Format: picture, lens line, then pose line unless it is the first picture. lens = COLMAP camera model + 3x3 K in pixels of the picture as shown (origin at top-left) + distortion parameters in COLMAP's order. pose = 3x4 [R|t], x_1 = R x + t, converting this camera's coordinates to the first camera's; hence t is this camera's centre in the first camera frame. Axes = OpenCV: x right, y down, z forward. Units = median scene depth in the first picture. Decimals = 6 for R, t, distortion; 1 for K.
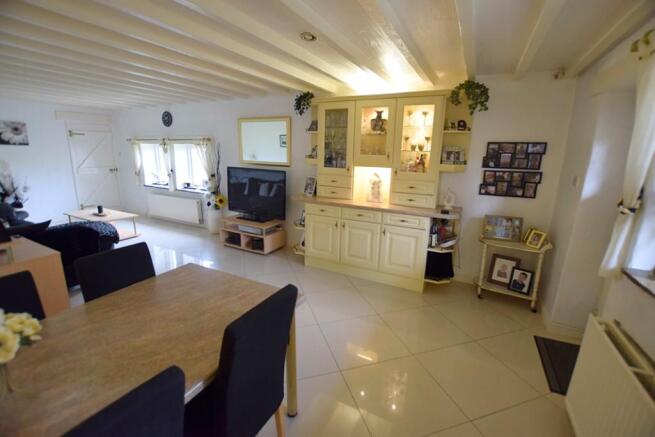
lens RADIAL K [[289.5, 0, 328.9], [0, 289.5, 219.0], [0, 0, 1]] dist [-0.024351, 0.001800]
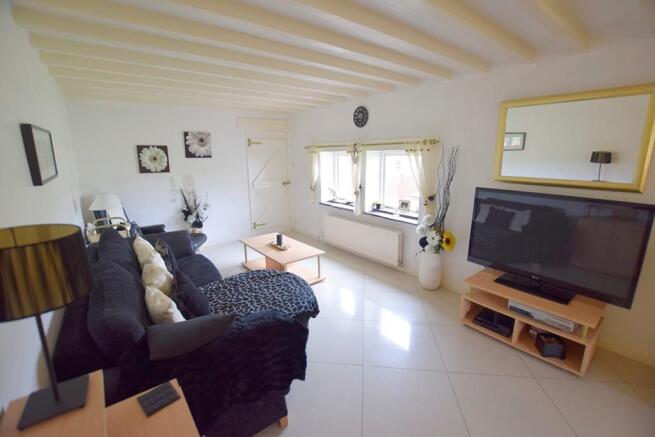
lens RADIAL K [[289.5, 0, 328.4], [0, 289.5, 215.3], [0, 0, 1]] dist [-0.024351, 0.001800]
pose [[0.911425, 0.049897, -0.408430, -0.329534], [-0.059241, 0.998191, -0.010251, -0.087303], [0.407179, 0.033539, 0.912732, 0.308172]]
